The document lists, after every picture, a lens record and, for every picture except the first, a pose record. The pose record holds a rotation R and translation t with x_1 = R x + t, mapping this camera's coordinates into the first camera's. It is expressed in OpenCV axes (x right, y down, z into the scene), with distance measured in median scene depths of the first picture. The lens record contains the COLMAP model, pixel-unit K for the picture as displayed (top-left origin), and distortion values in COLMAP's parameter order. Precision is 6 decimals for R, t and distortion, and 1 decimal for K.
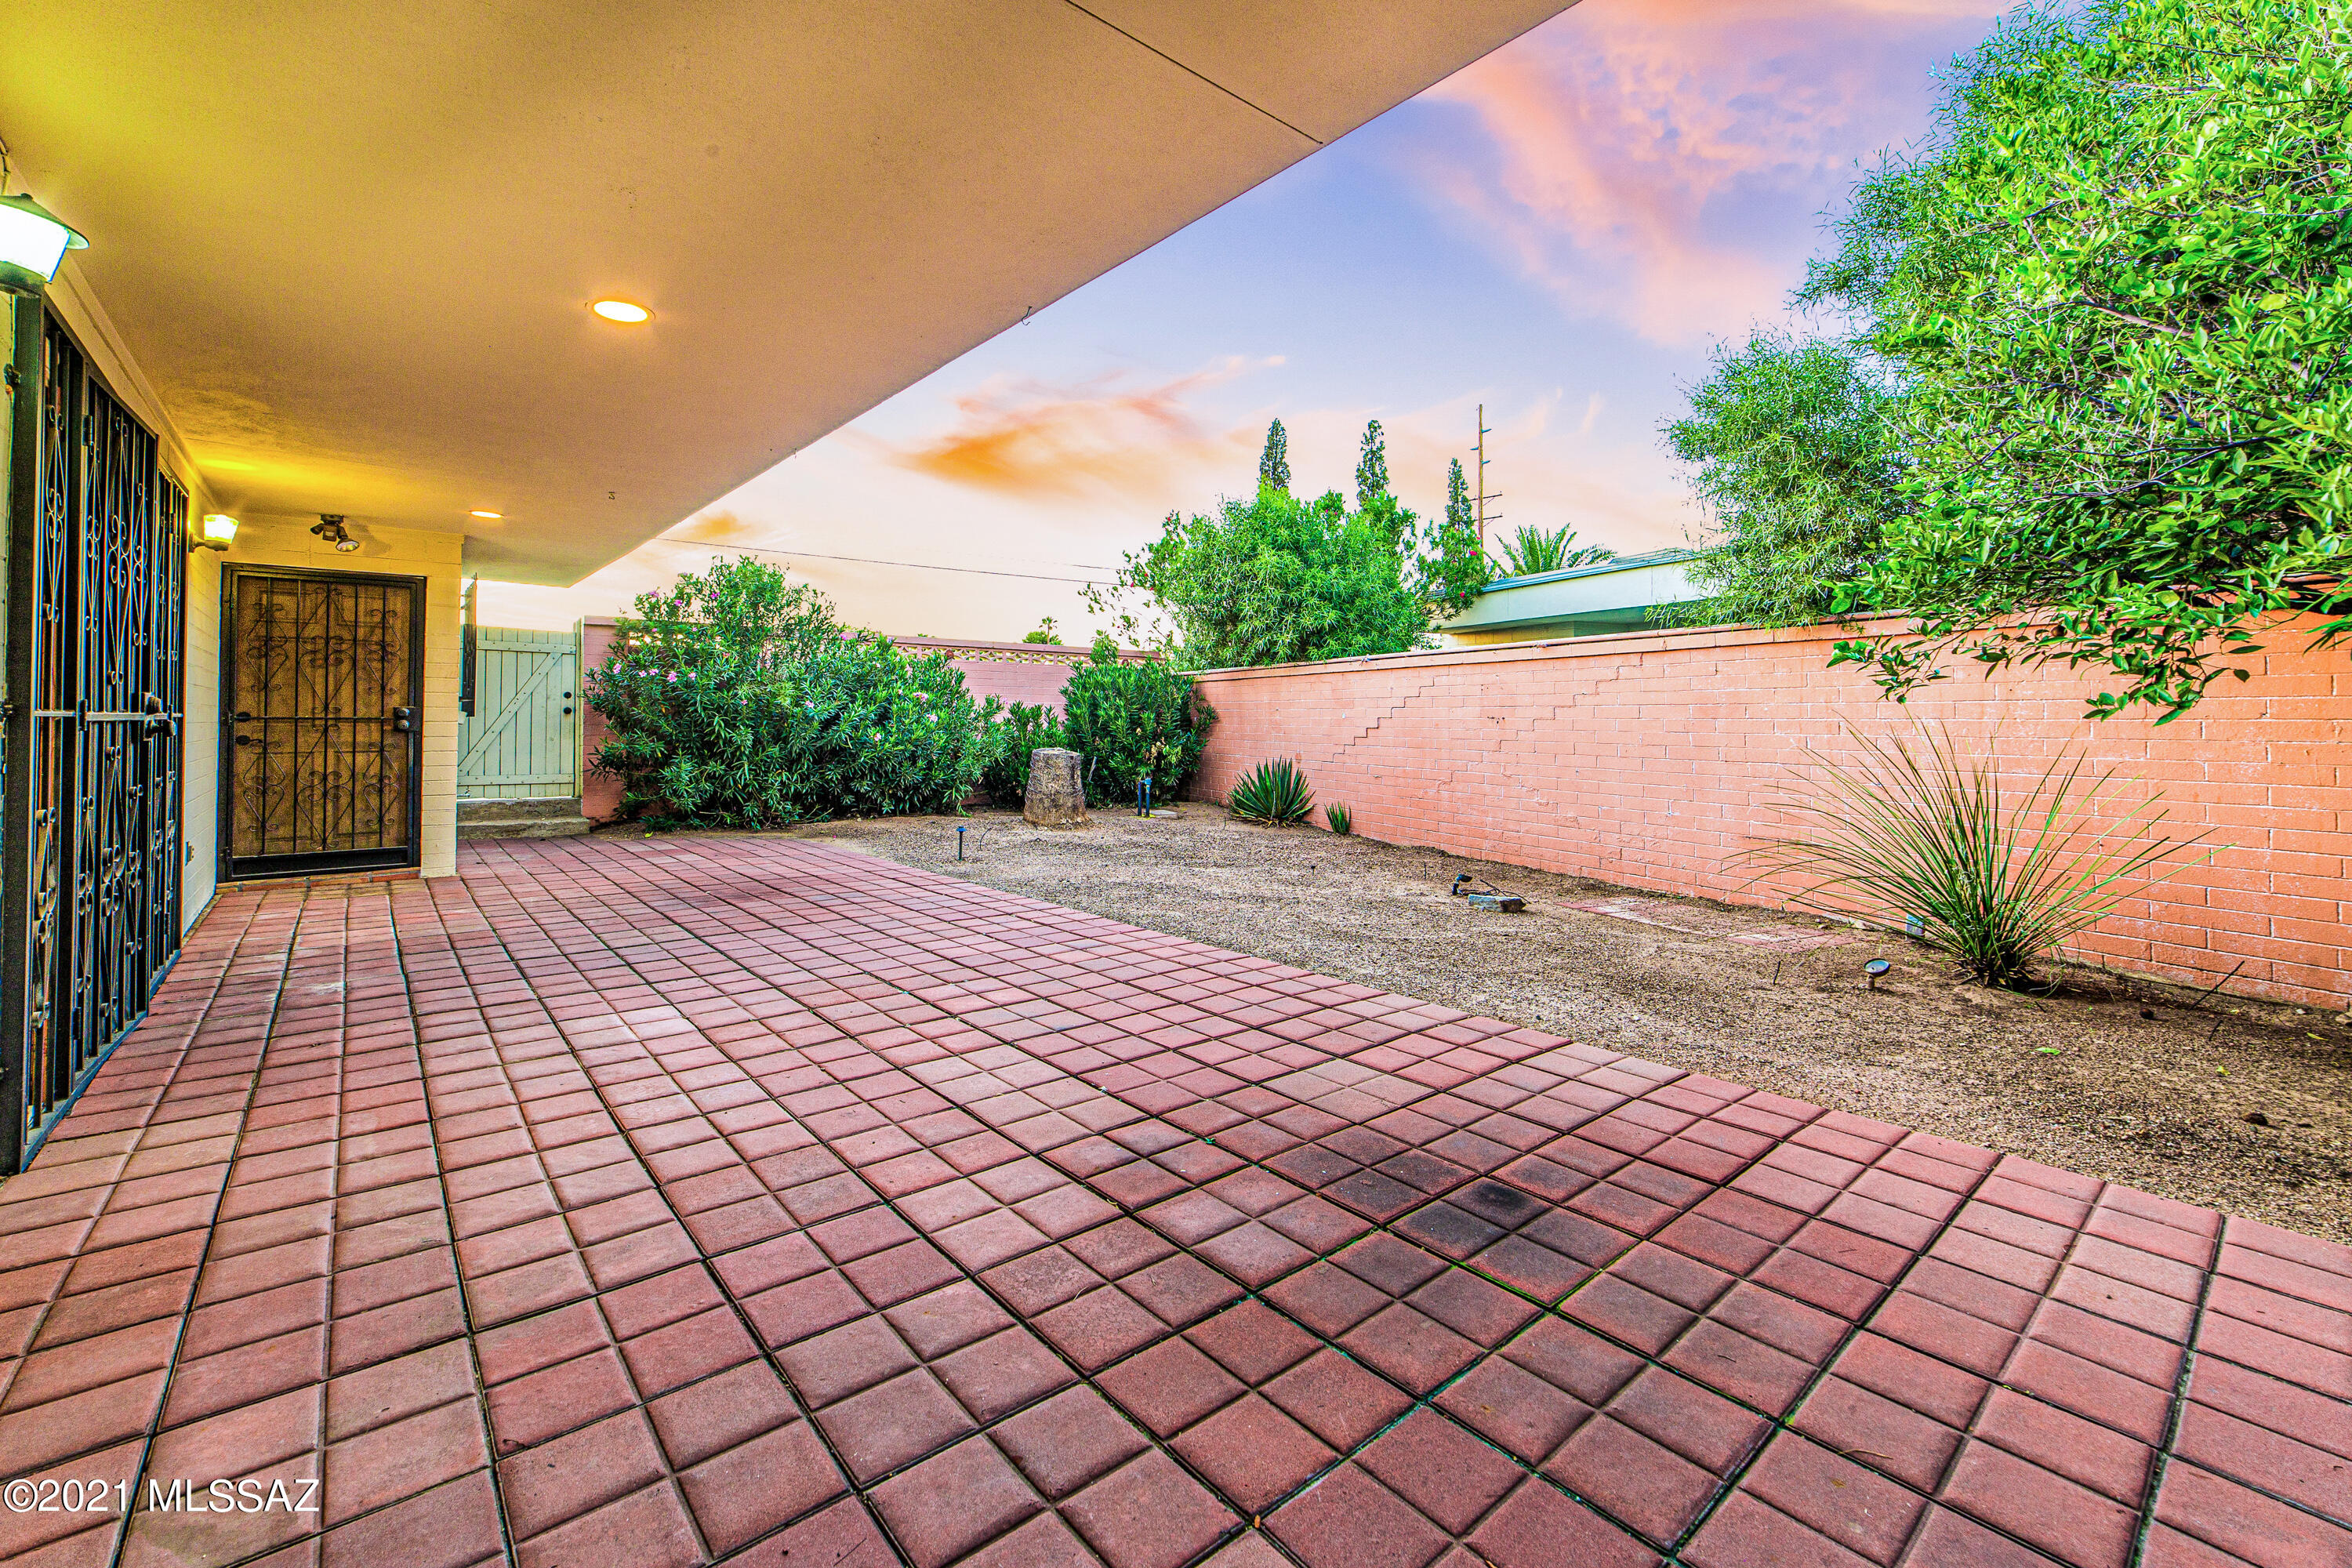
lens RADIAL K [[951.8, 0, 1115.0], [0, 951.8, 714.1], [0, 0, 1]] dist [-0.014991, -0.000379]
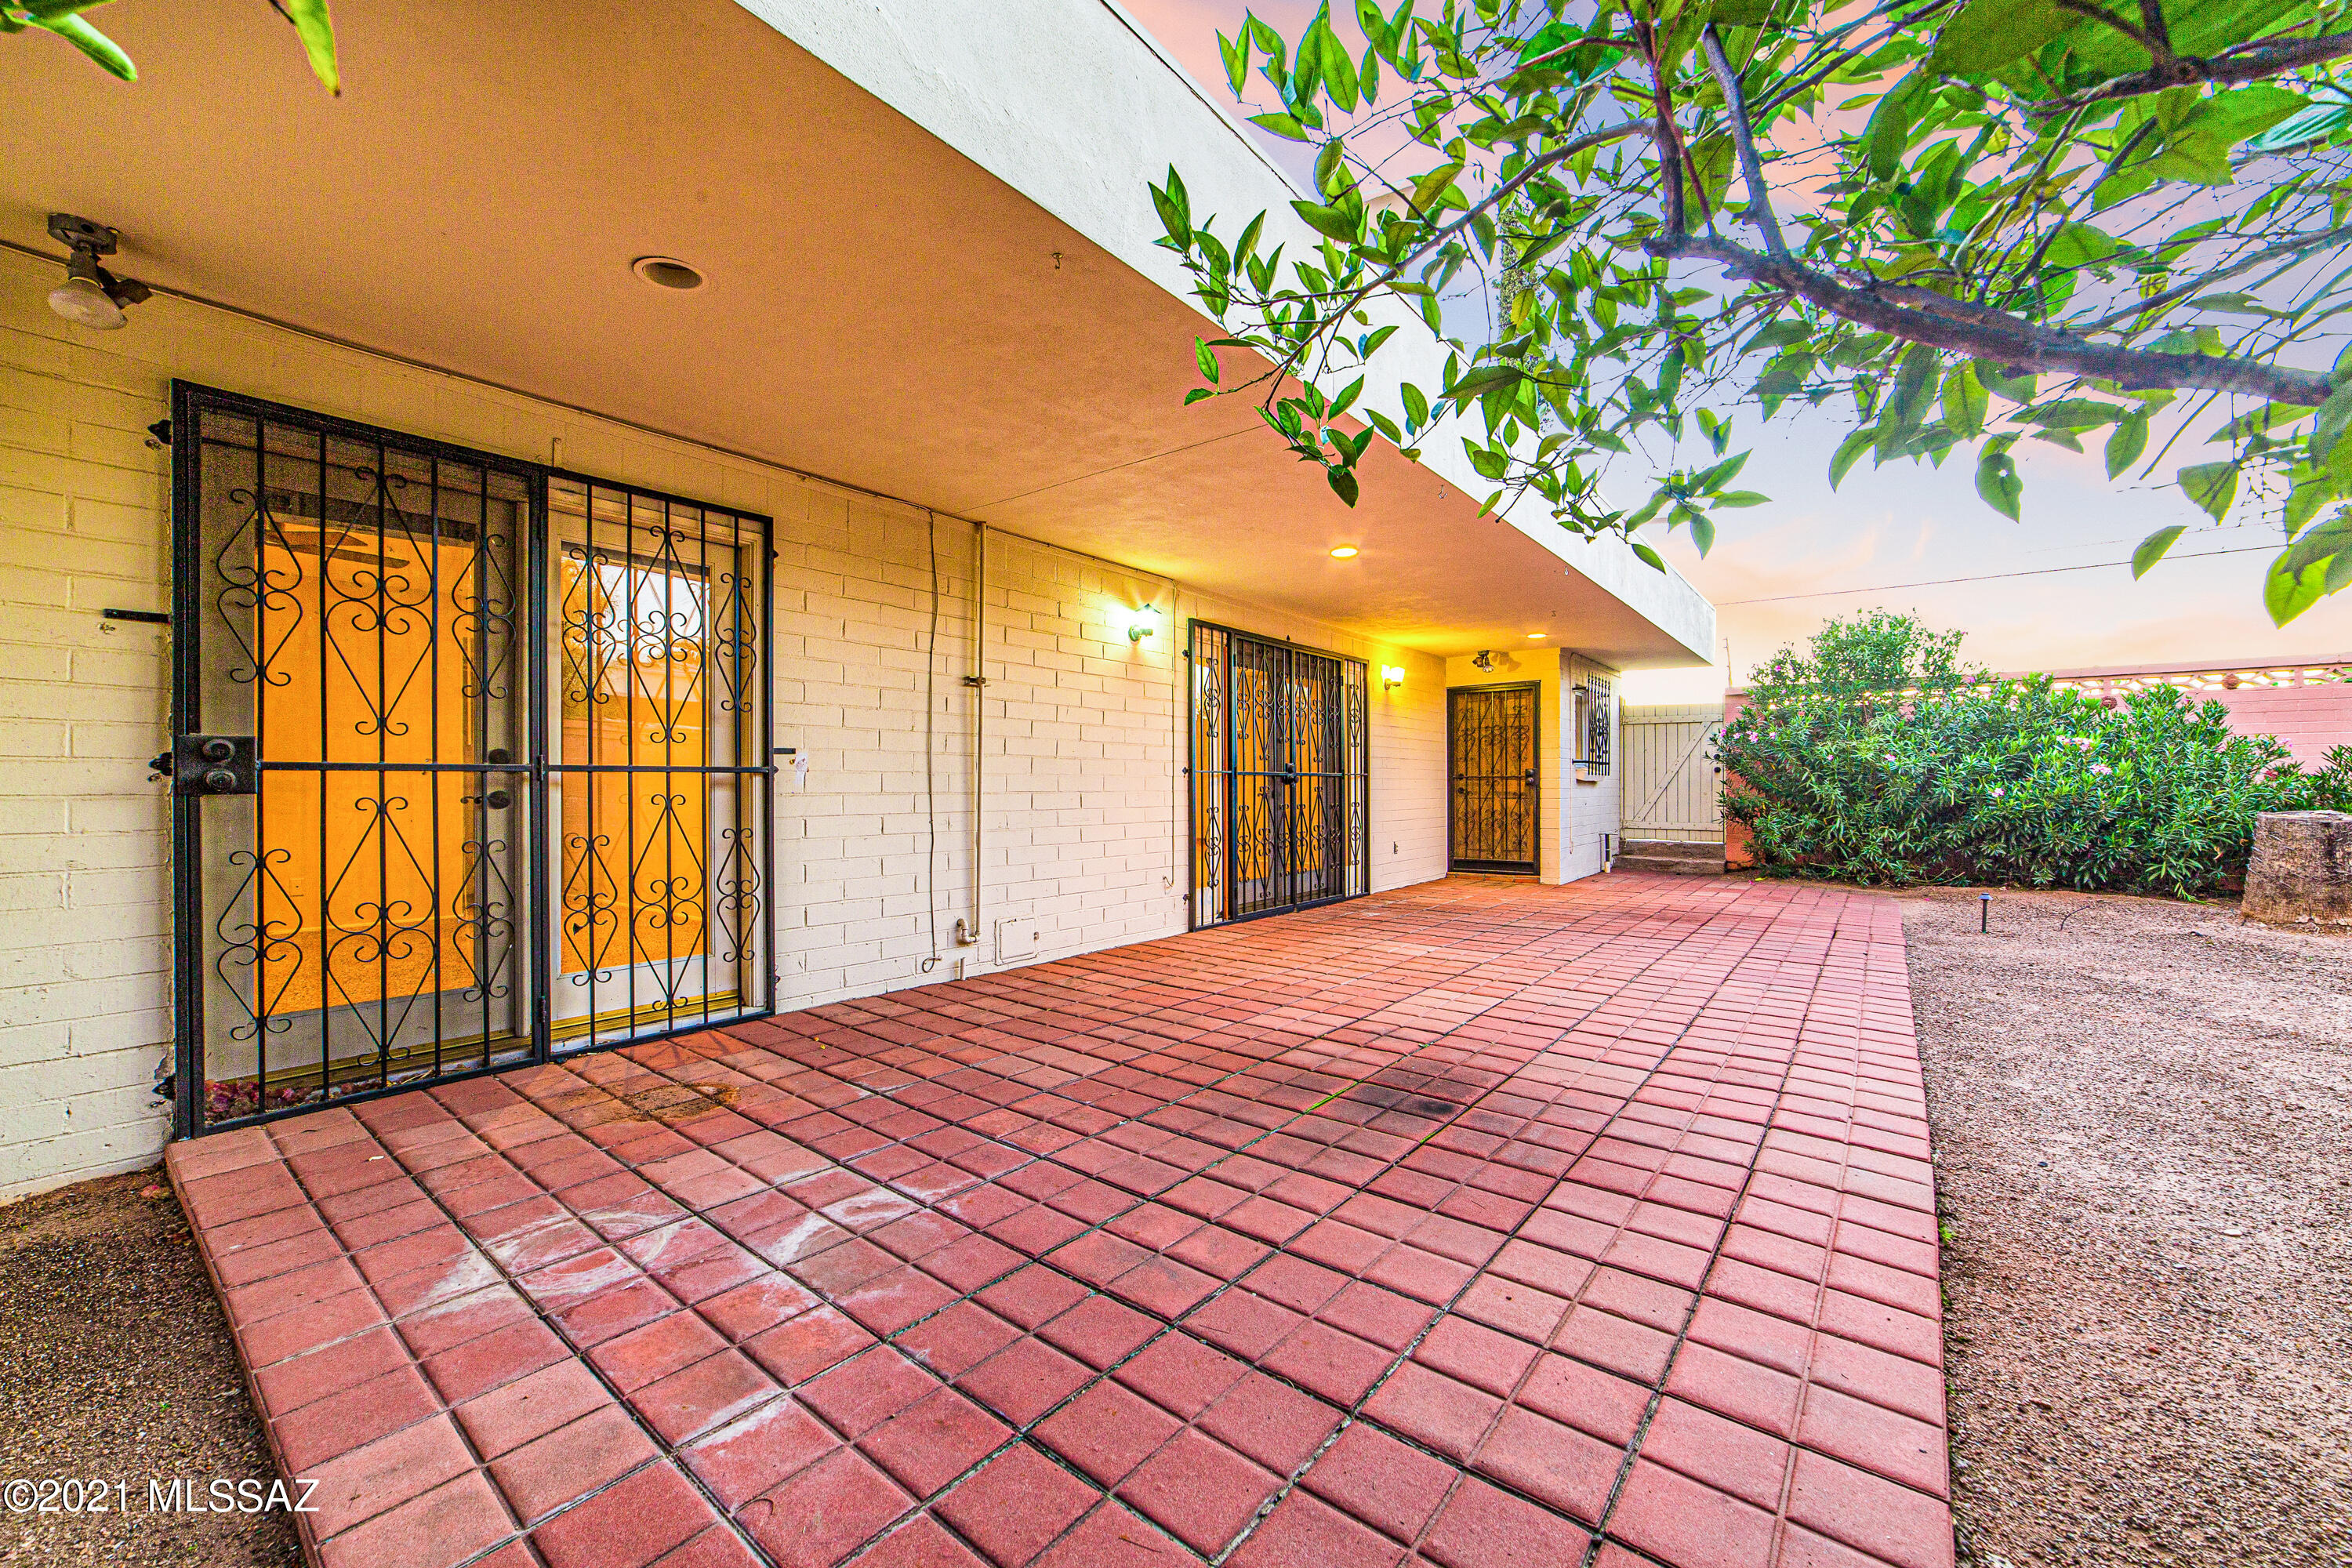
lens RADIAL K [[914.3, 0, 1170.2], [0, 914.3, 794.1], [0, 0, 1]] dist [-0.001663, -0.000010]
pose [[0.219169, 0.004848, -0.975675, 0.412320], [0.009840, 0.999926, 0.007179, 0.012715], [0.975637, -0.011174, 0.219105, 0.088915]]
